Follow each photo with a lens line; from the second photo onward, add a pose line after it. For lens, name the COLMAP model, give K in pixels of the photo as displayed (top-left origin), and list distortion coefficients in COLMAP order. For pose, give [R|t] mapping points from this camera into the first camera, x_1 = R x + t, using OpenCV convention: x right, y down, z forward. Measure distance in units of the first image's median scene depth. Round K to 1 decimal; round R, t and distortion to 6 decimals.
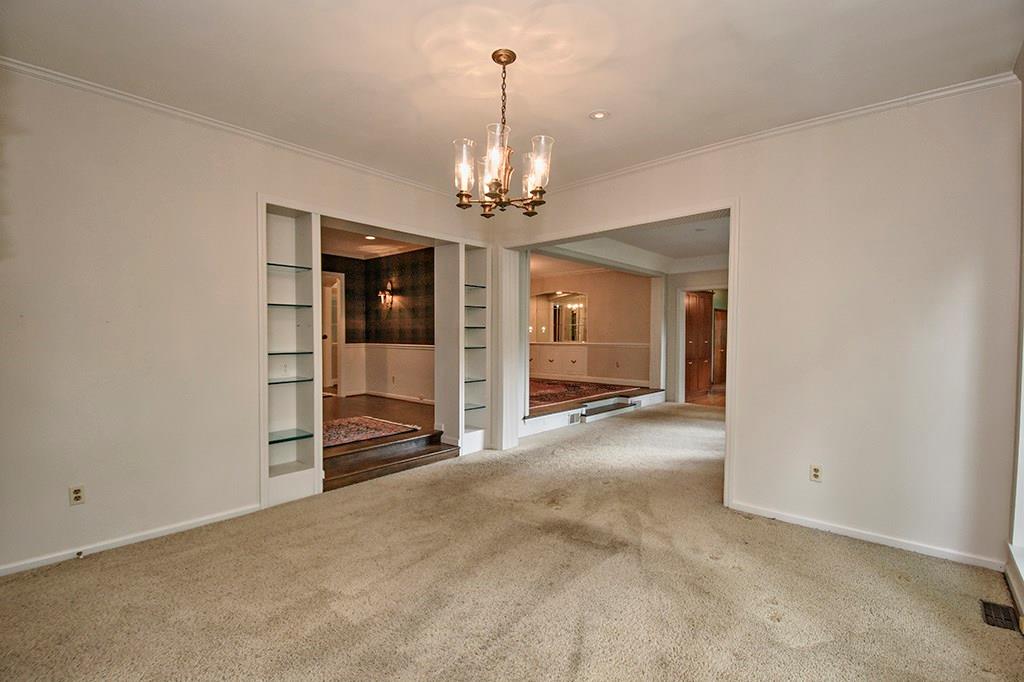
lens RADIAL K [[448.0, 0, 507.4], [0, 448.0, 339.7], [0, 0, 1]] dist [0.002228, -0.009558]
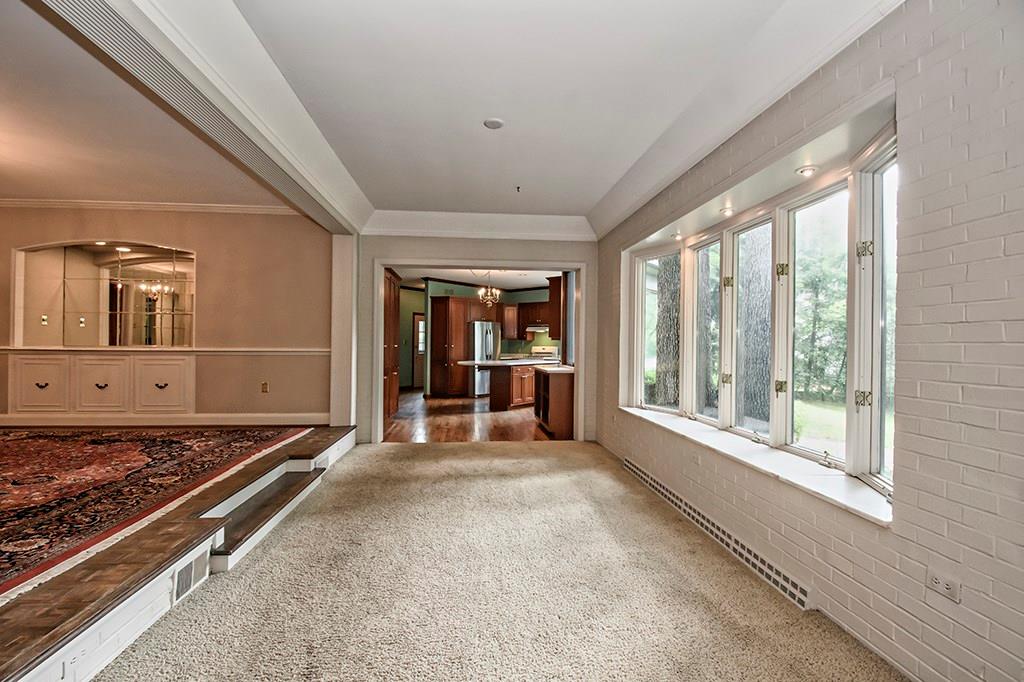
lens RADIAL K [[448.0, 0, 507.4], [0, 448.0, 339.7], [0, 0, 1]] dist [0.002228, -0.009558]
pose [[0.673526, 0.004559, 0.739150, 0.037959], [0.001816, 0.999968, -0.007823, 0.002478], [-0.739162, 0.006611, 0.673496, 0.364917]]
